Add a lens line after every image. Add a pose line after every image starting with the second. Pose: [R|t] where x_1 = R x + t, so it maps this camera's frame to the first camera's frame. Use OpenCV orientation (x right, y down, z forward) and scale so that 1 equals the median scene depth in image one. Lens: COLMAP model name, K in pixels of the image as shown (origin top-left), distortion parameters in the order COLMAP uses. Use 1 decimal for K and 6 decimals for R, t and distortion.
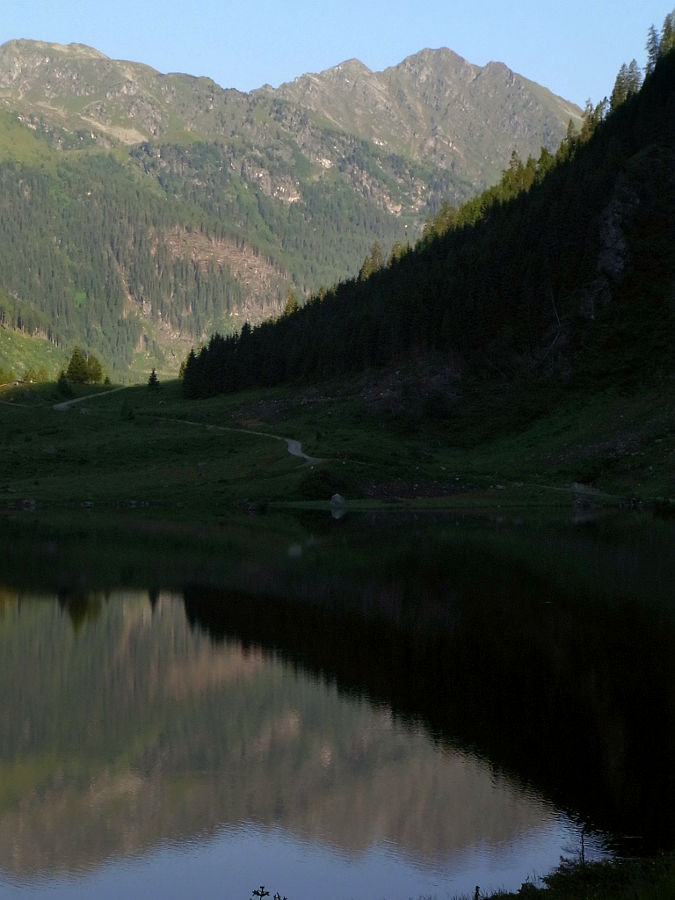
lens RADIAL K [[2502.0, 0, 337.5], [0, 2502.0, 450.0], [0, 0, 1]] dist [0.135305, -1.021463]
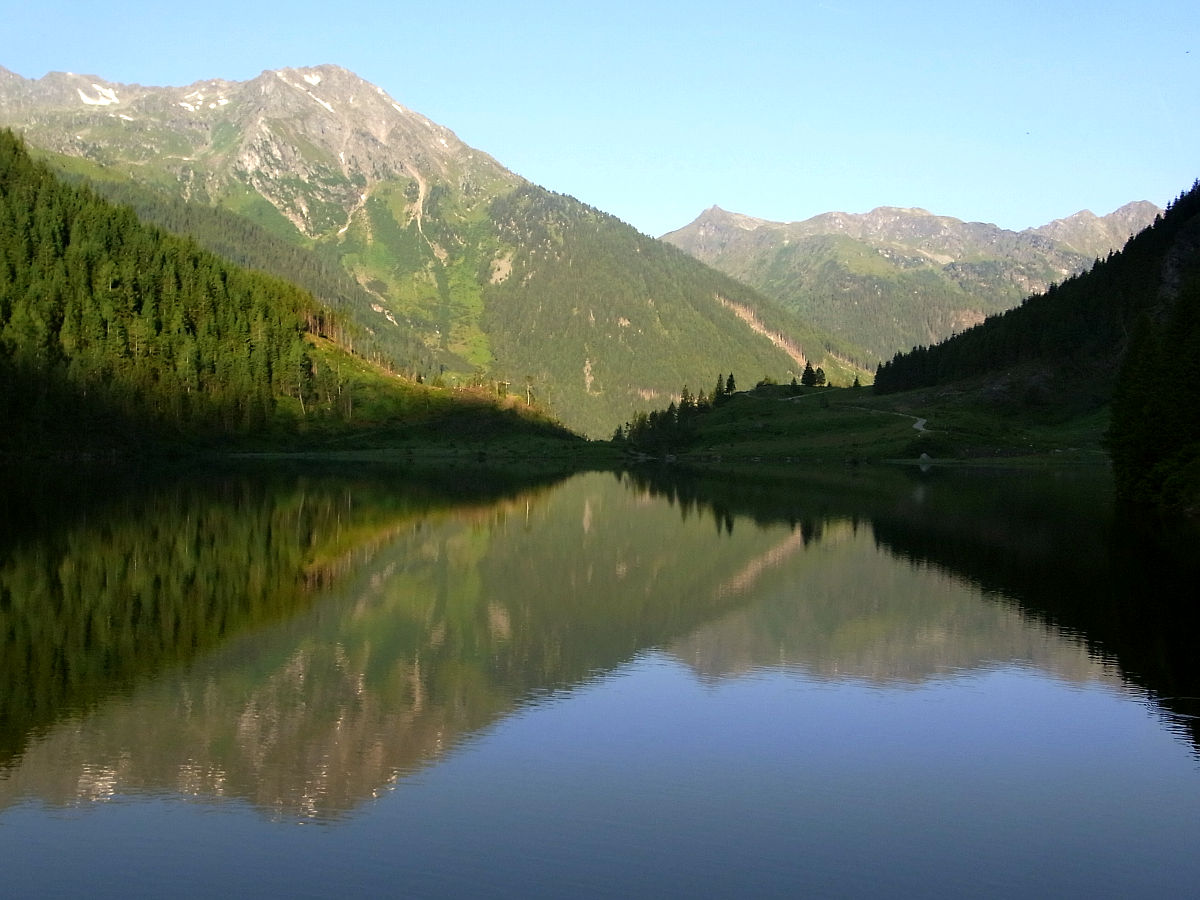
lens RADIAL K [[1397.4, 0, 600.0], [0, 1397.4, 450.0], [0, 0, 1]] dist [-0.014634, 0.061532]
pose [[0.944929, 0.012526, -0.327036, 0.008684], [-0.010835, 0.999917, 0.006992, 0.001119], [0.327096, -0.003064, 0.944986, 0.020253]]
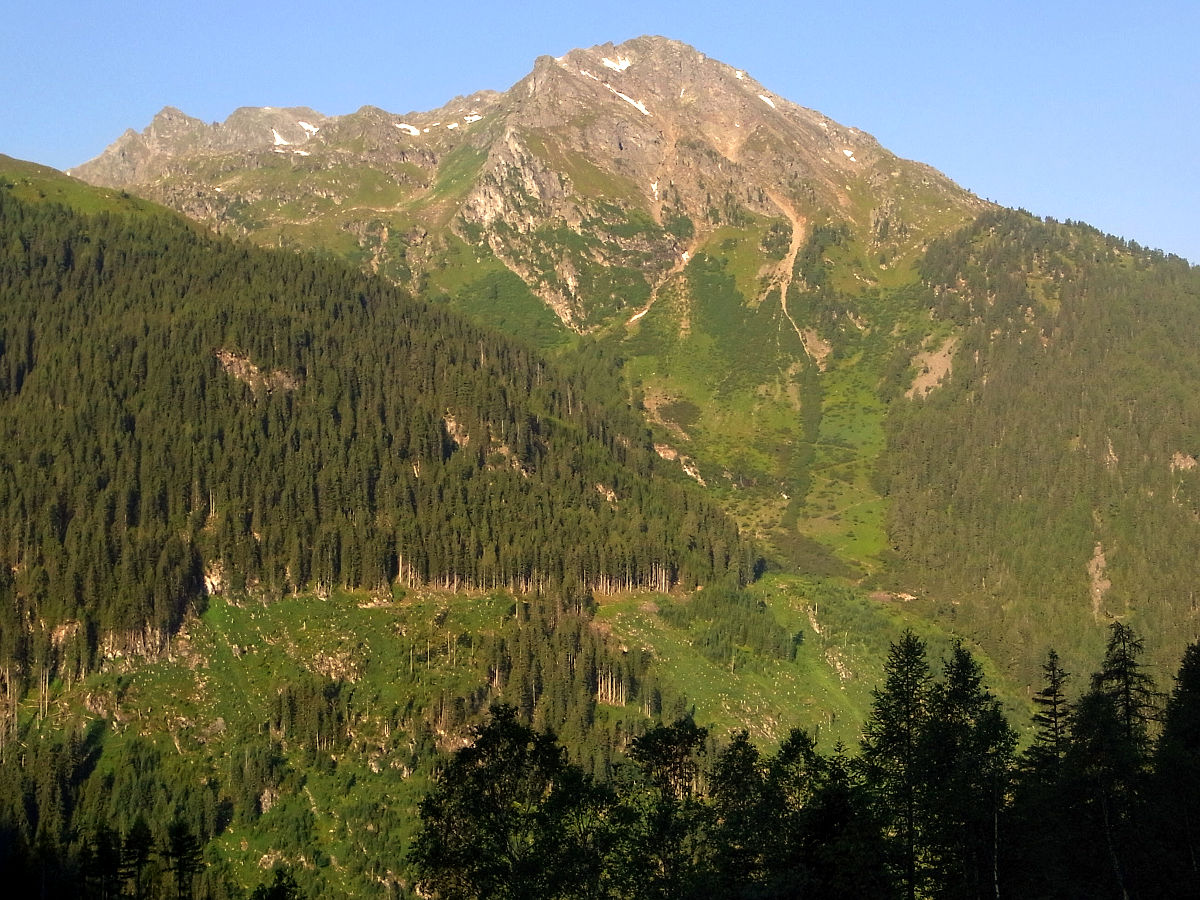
lens RADIAL K [[2111.6, 0, 600.0], [0, 2111.6, 450.0], [0, 0, 1]] dist [0.139703, 0.054177]
pose [[0.807368, -0.061736, -0.586810, -0.020085], [-0.006537, 0.993514, -0.113518, -0.002953], [0.590013, 0.095487, 0.801728, 0.164817]]
